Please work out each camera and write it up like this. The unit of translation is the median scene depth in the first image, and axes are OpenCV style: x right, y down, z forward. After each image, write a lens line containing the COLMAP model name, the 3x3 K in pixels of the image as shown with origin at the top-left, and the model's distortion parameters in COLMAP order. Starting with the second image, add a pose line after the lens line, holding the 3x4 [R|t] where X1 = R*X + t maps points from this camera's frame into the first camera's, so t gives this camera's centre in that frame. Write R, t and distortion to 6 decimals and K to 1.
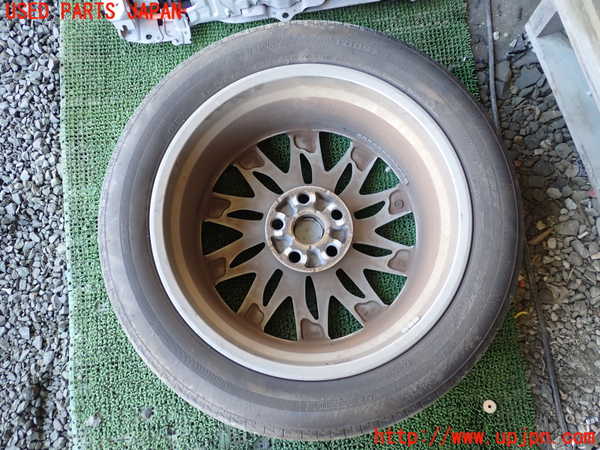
lens RADIAL K [[528.2, 0, 299.2], [0, 528.2, 224.0], [0, 0, 1]] dist [-0.013098, -0.014396]
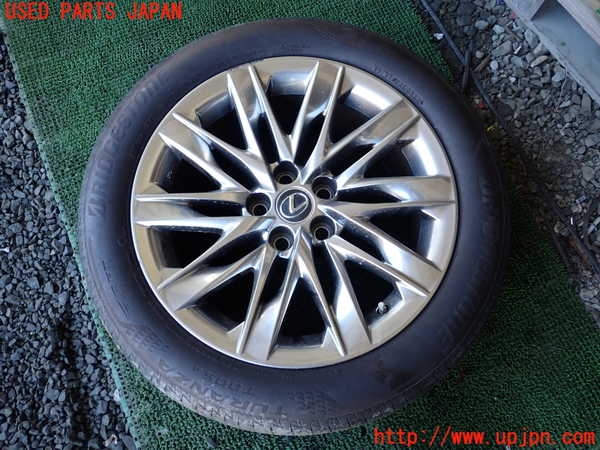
lens RADIAL K [[528.2, 0, 301.1], [0, 528.2, 224.5], [0, 0, 1]] dist [-0.013098, -0.014396]
pose [[0.954759, -0.281369, 0.096263, -0.103502], [0.289342, 0.953689, -0.082207, 0.323772], [-0.068675, 0.106341, 0.991955, -0.028228]]
